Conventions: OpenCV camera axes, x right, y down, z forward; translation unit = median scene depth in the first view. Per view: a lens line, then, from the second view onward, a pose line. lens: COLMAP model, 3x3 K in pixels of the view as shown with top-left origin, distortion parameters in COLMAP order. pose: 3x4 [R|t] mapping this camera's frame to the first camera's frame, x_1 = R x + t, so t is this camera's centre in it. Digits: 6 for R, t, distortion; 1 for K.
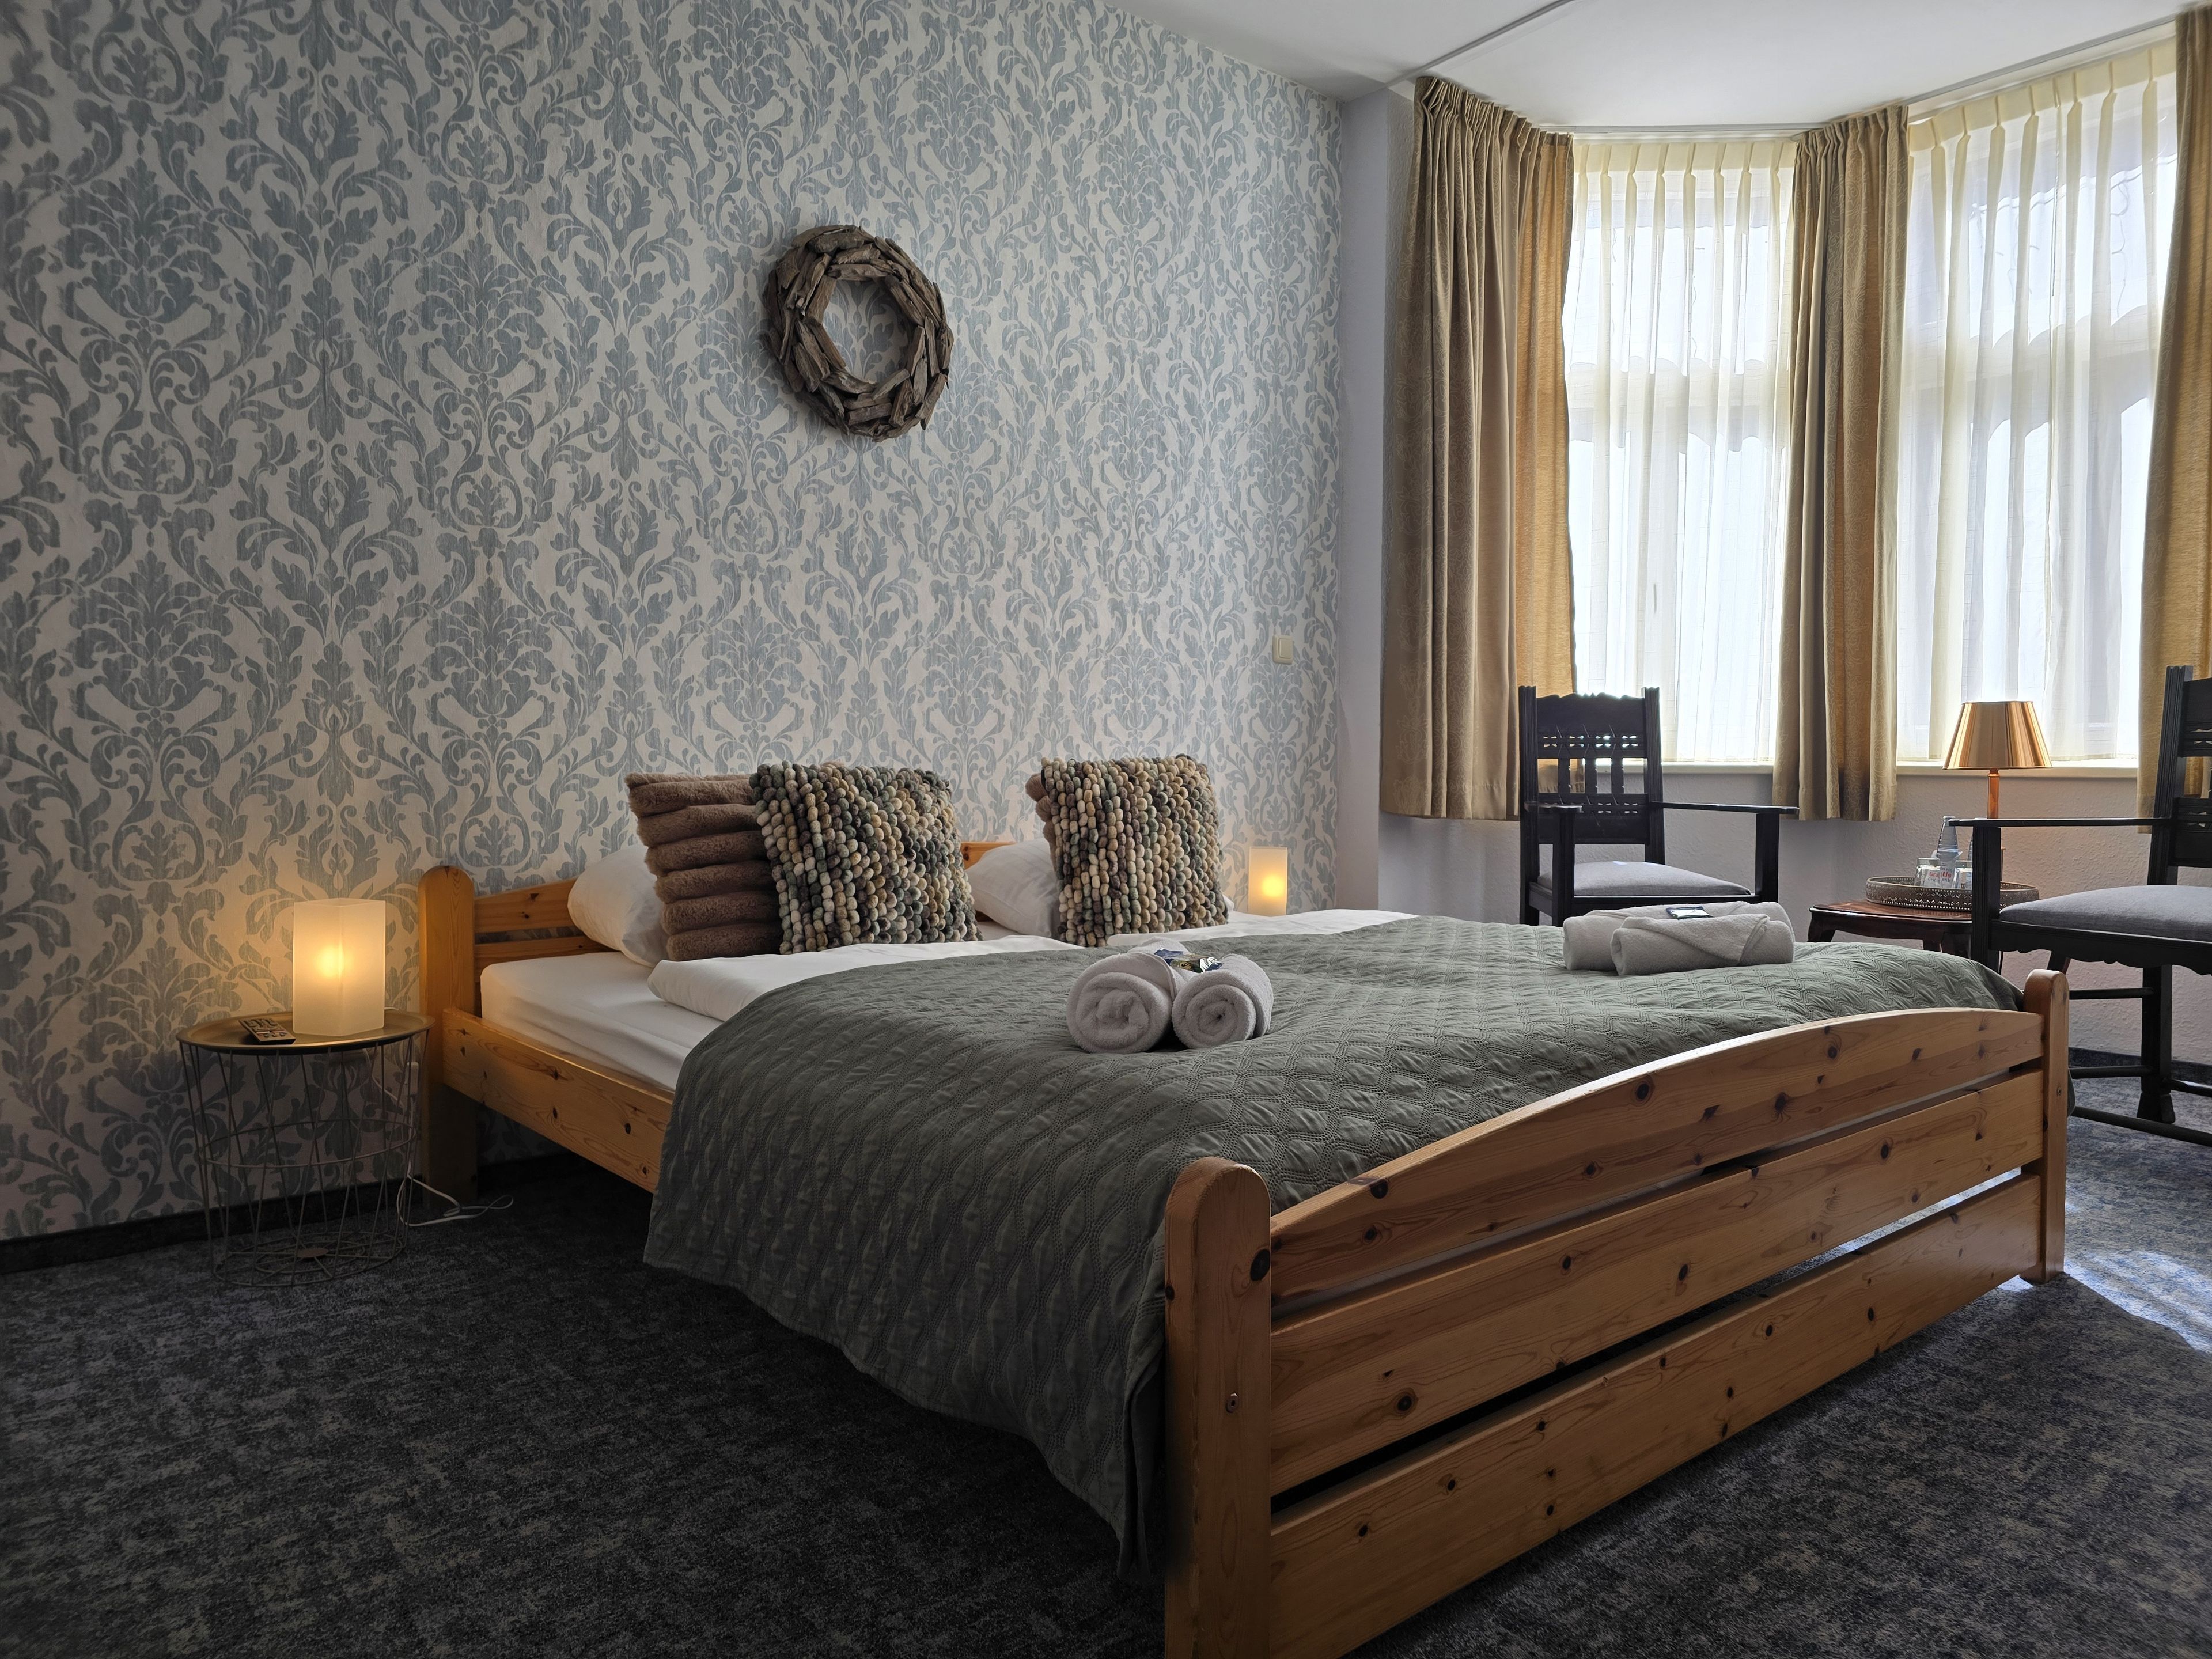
lens RADIAL K [[1488.4, 0, 1108.5], [0, 1488.4, 825.1], [0, 0, 1]] dist [0.073052, -0.066365]
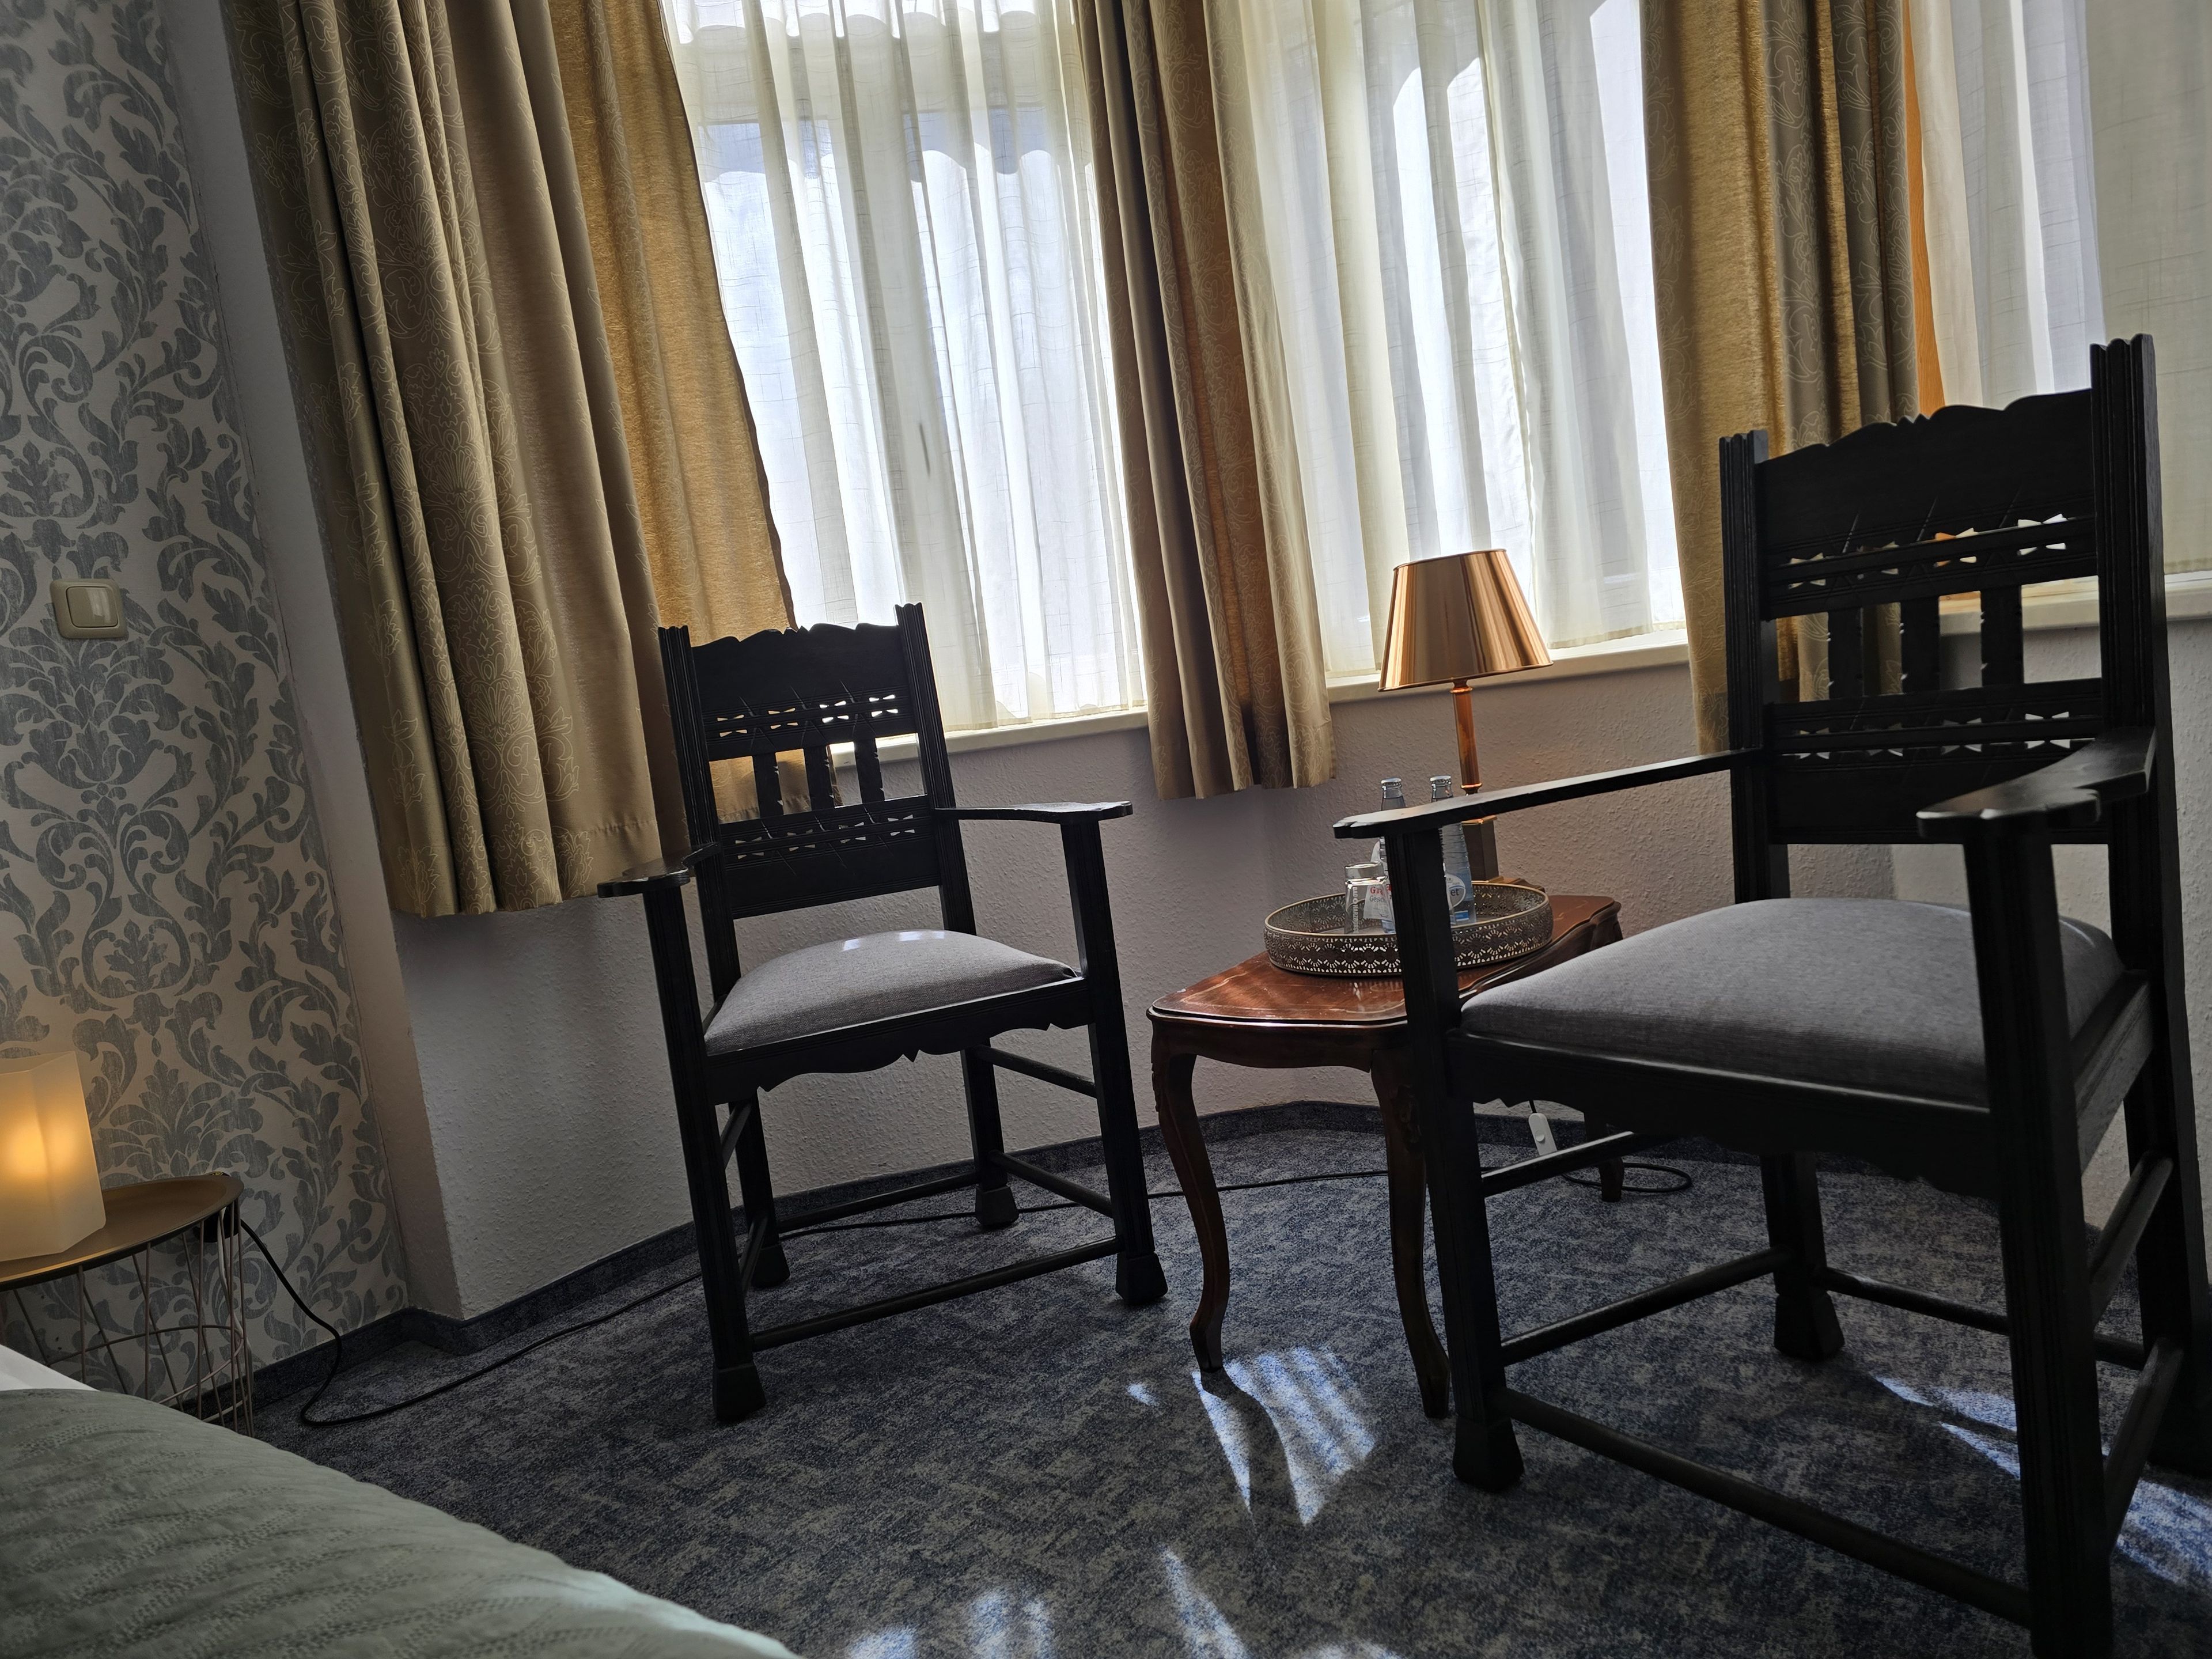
lens RADIAL K [[1488.4, 0, 1105.3], [0, 1488.4, 847.9], [0, 0, 1]] dist [0.073052, -0.066365]
pose [[0.965330, -0.154325, 0.210529, 0.306389], [0.145578, 0.987731, 0.056526, -0.023344], [-0.216669, -0.023918, 0.975952, 0.450161]]
